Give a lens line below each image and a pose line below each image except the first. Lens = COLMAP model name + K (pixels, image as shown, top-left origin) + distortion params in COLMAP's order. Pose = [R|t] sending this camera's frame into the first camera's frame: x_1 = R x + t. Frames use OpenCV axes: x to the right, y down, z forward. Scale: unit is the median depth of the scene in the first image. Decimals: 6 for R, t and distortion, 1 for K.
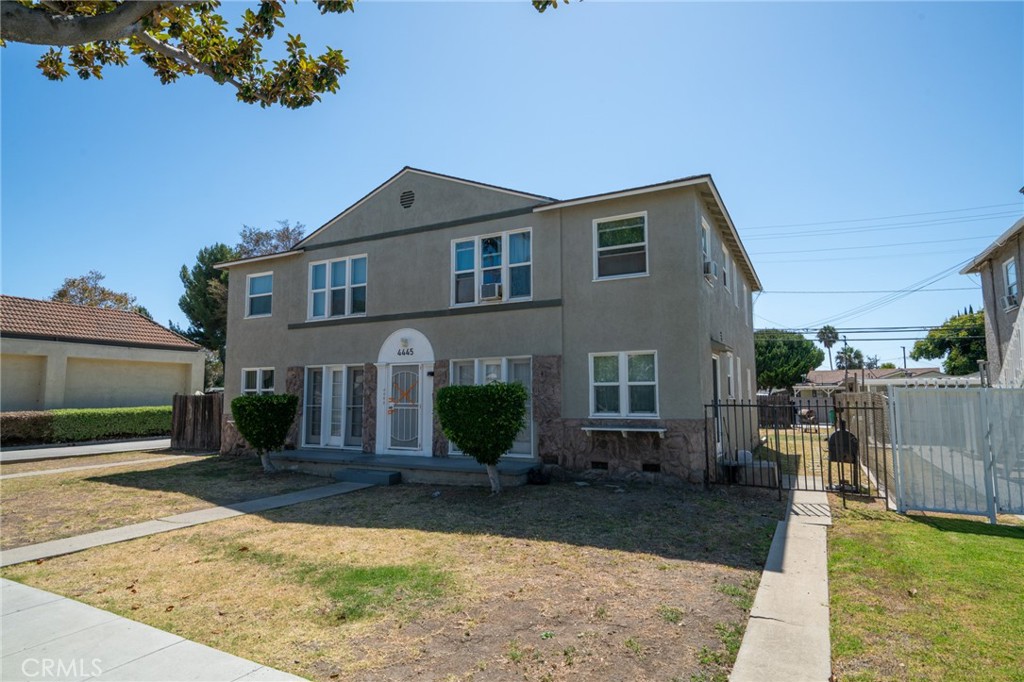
lens RADIAL K [[539.5, 0, 527.1], [0, 539.5, 343.5], [0, 0, 1]] dist [-0.003769, -0.000223]
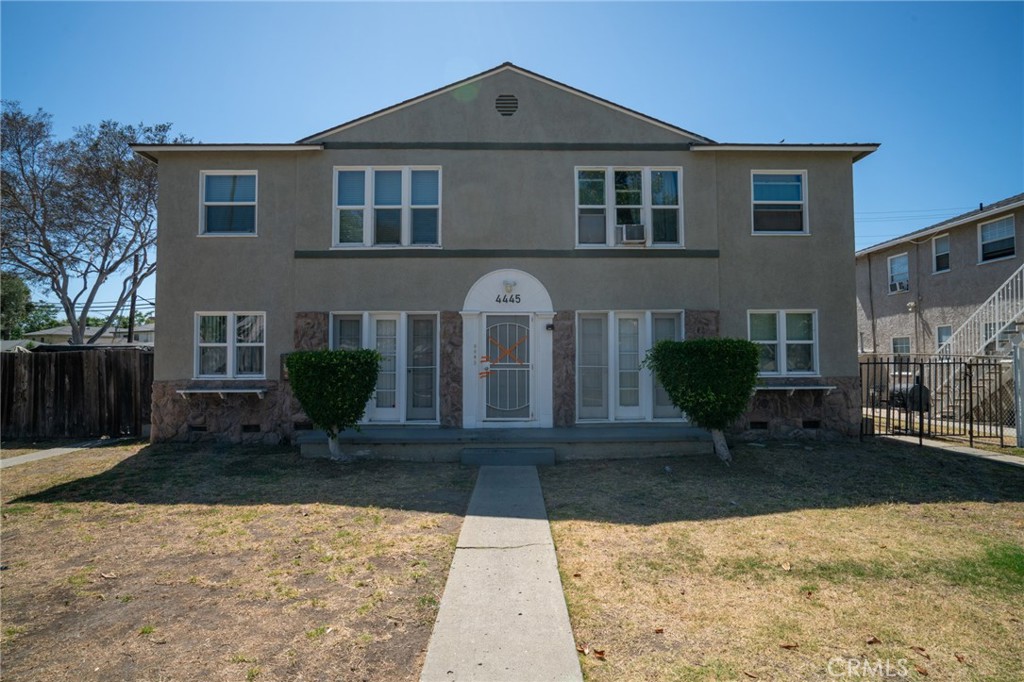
lens RADIAL K [[564.9, 0, 512.0], [0, 564.9, 341.0], [0, 0, 1]] dist [-0.031044, 0.000445]
pose [[0.888321, 0.021298, 0.458729, -0.614560], [-0.045723, 0.998062, 0.042203, 0.043198], [-0.456942, -0.058464, 0.887573, 0.263562]]
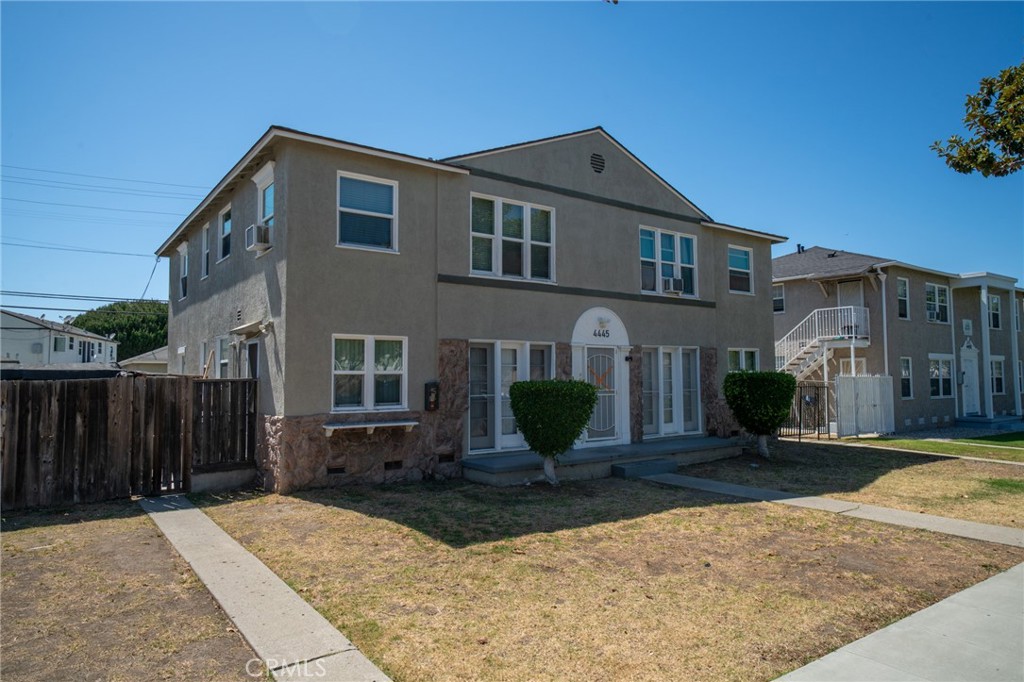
lens RADIAL K [[655.6, 0, 512.0], [0, 655.6, 341.0], [0, 0, 1]] dist [-0.041185, 0.000361]
pose [[0.457104, 0.059340, 0.887432, -1.298518], [-0.075974, 0.996730, -0.027515, 0.071785], [-0.886163, -0.054845, 0.460117, 0.641579]]
